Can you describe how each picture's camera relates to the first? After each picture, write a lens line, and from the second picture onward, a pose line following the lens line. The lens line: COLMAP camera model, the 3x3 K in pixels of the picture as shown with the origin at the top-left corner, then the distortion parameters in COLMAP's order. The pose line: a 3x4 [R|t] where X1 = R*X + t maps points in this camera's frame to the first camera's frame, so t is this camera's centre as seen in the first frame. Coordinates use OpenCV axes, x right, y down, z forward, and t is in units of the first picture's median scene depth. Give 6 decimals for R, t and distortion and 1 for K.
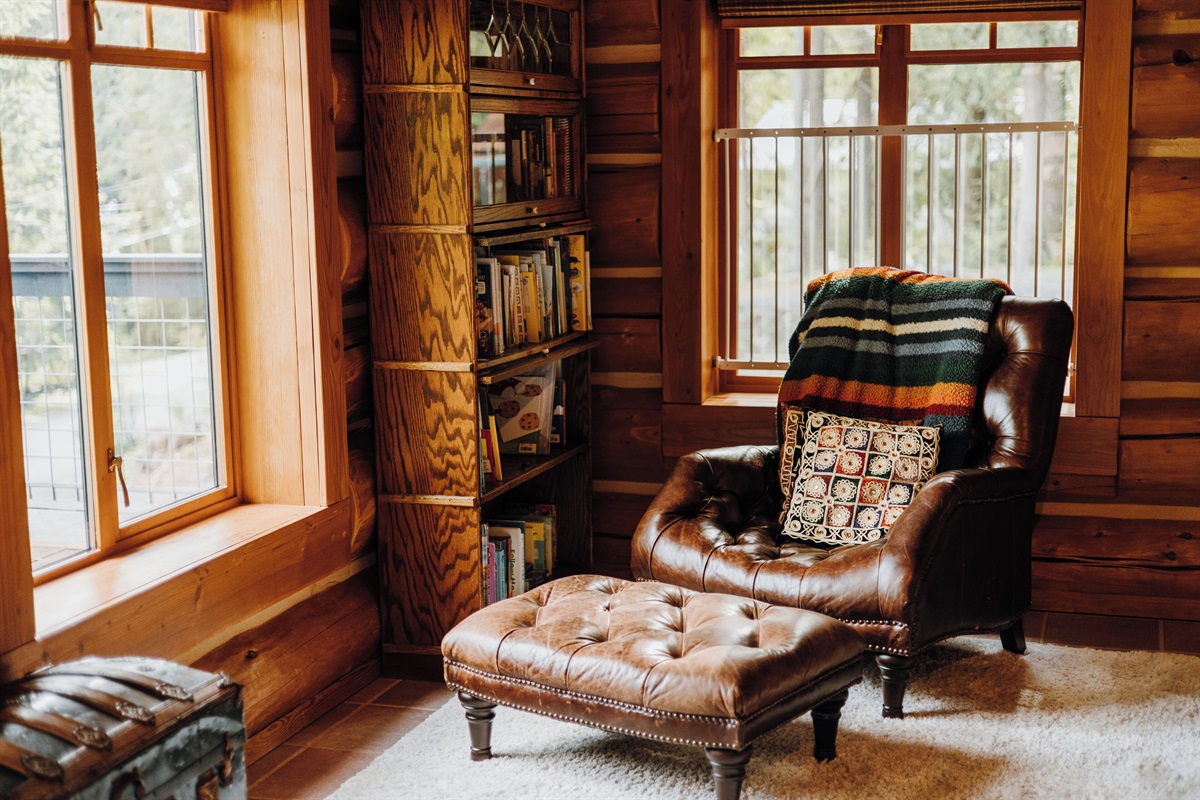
lens RADIAL K [[1696.5, 0, 617.2], [0, 1696.5, 399.5], [0, 0, 1]] dist [0.008505, -0.034160]
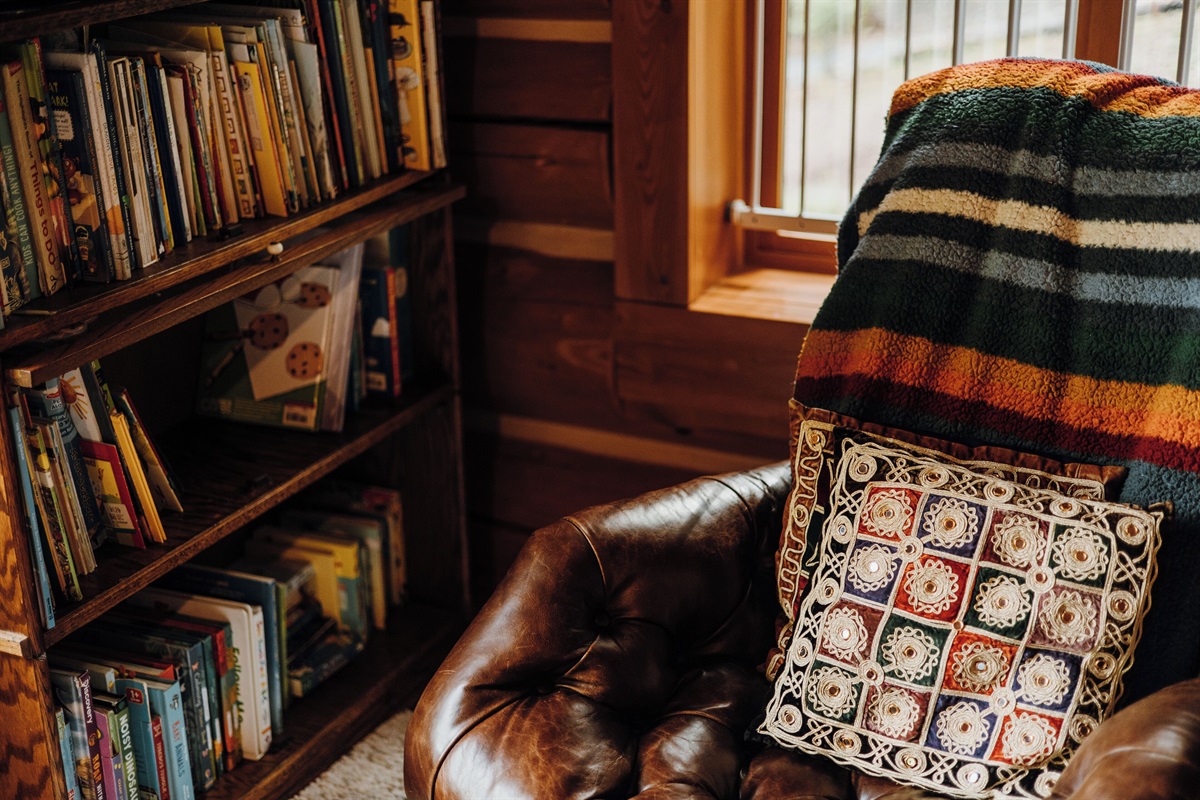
lens RADIAL K [[1696.5, 0, 617.2], [0, 1696.5, 399.5], [0, 0, 1]] dist [0.008505, -0.034160]
pose [[0.989670, 0.047665, -0.135205, 0.114571], [-0.017016, 0.975498, 0.219349, -0.093680], [0.142348, -0.214783, 0.966233, 0.597018]]
